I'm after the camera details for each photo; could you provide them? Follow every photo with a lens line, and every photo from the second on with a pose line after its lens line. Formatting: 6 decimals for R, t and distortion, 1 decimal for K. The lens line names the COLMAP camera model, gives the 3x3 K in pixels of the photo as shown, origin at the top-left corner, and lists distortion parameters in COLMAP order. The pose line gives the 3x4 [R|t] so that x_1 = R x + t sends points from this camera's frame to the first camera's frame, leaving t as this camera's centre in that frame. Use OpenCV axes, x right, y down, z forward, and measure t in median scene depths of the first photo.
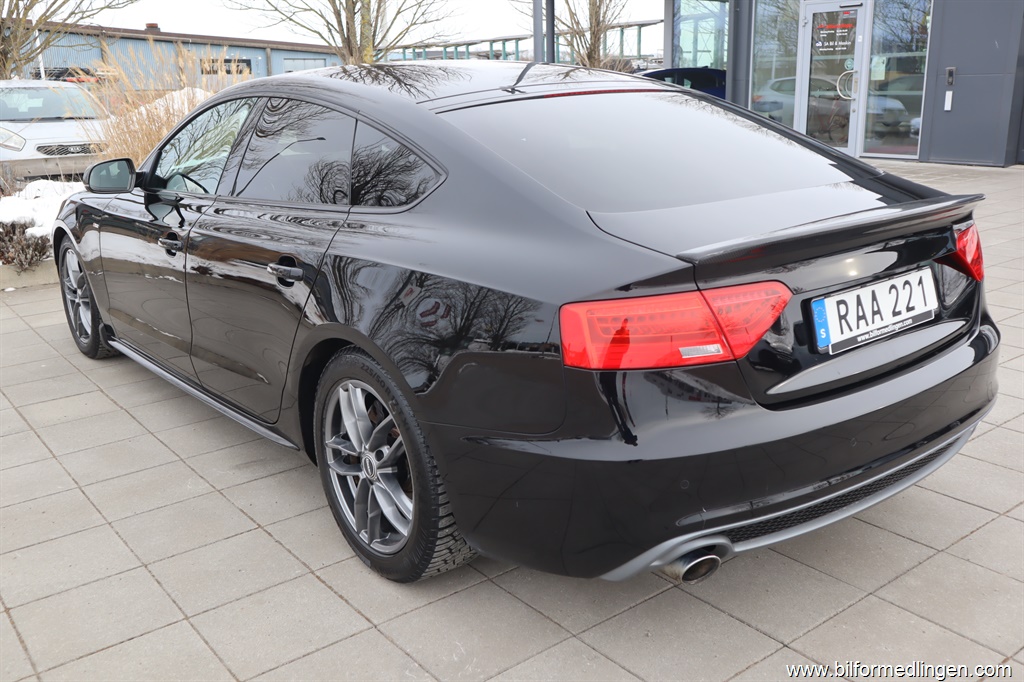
lens RADIAL K [[925.7, 0, 512.0], [0, 925.7, 341.0], [0, 0, 1]] dist [-0.001932, -0.000189]
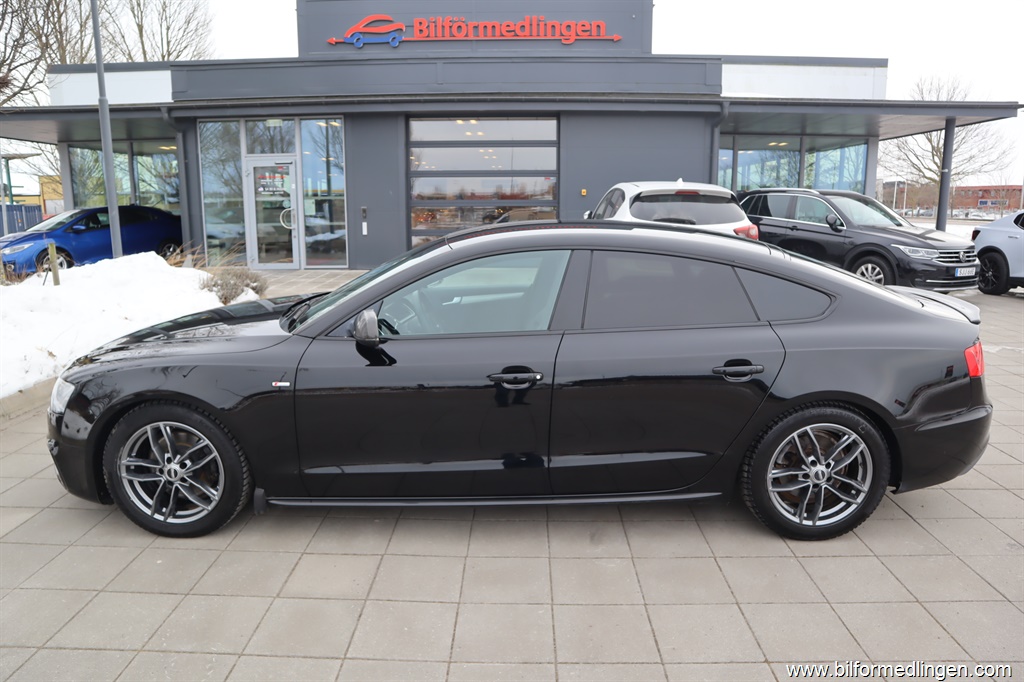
lens RADIAL K [[701.6, 0, 512.0], [0, 701.6, 341.0], [0, 0, 1]] dist [-0.073317, 0.001204]
pose [[0.637675, -0.135340, 0.758323, -1.550932], [0.201746, 0.979424, 0.005152, -0.229478], [-0.743417, 0.149704, 0.651859, 0.662039]]
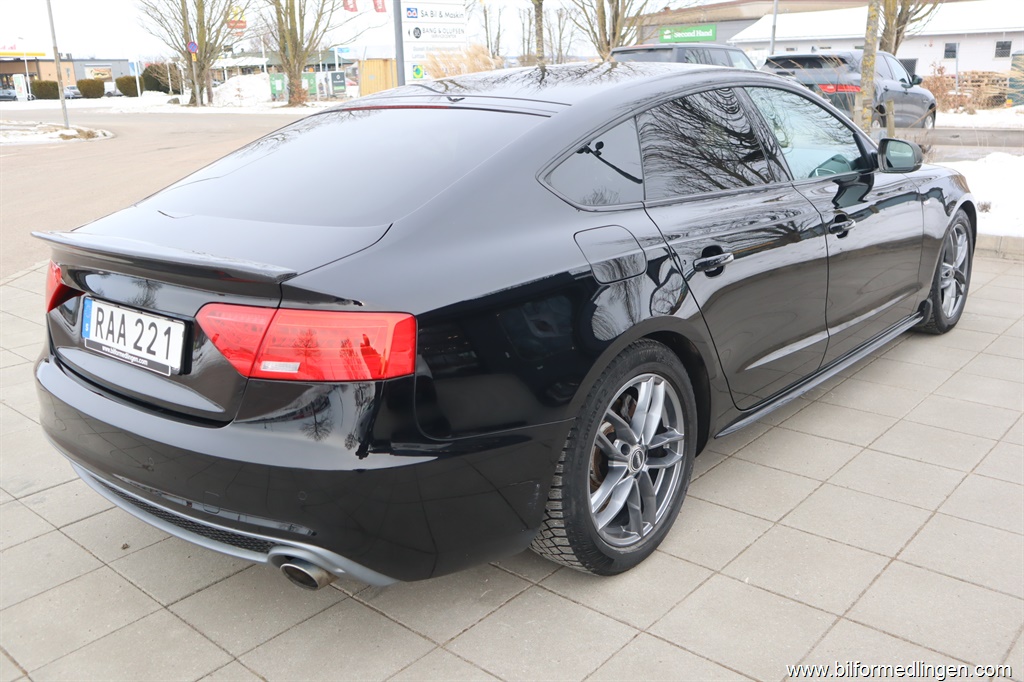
lens RADIAL K [[916.5, 0, 512.0], [0, 916.5, 341.0], [0, 0, 1]] dist [-0.057456, 0.005071]
pose [[0.173437, 0.288104, -0.941762, 1.410064], [-0.233500, 0.941018, 0.244874, -0.372621], [0.956764, 0.177431, 0.230480, 1.153806]]
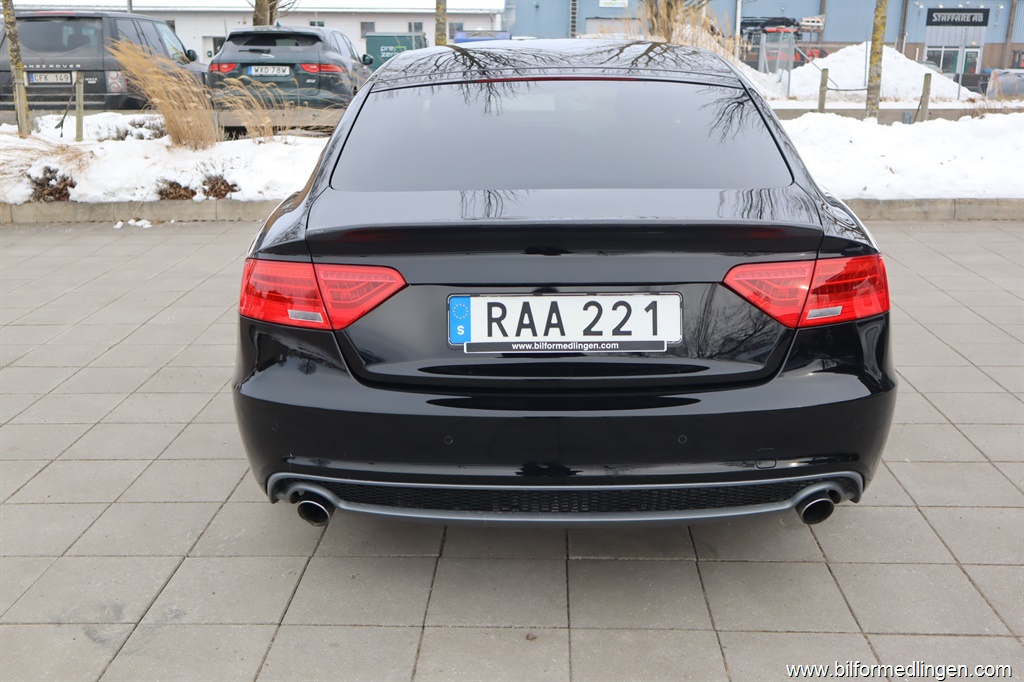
lens RADIAL K [[1069.5, 0, 512.0], [0, 1069.5, 341.0], [0, 0, 1]] dist [-0.004615, -0.005068]
pose [[0.774195, 0.190282, -0.603668, 0.995326], [-0.185596, 0.980065, 0.070902, -0.082299], [0.605125, 0.057146, 0.794077, 0.098903]]
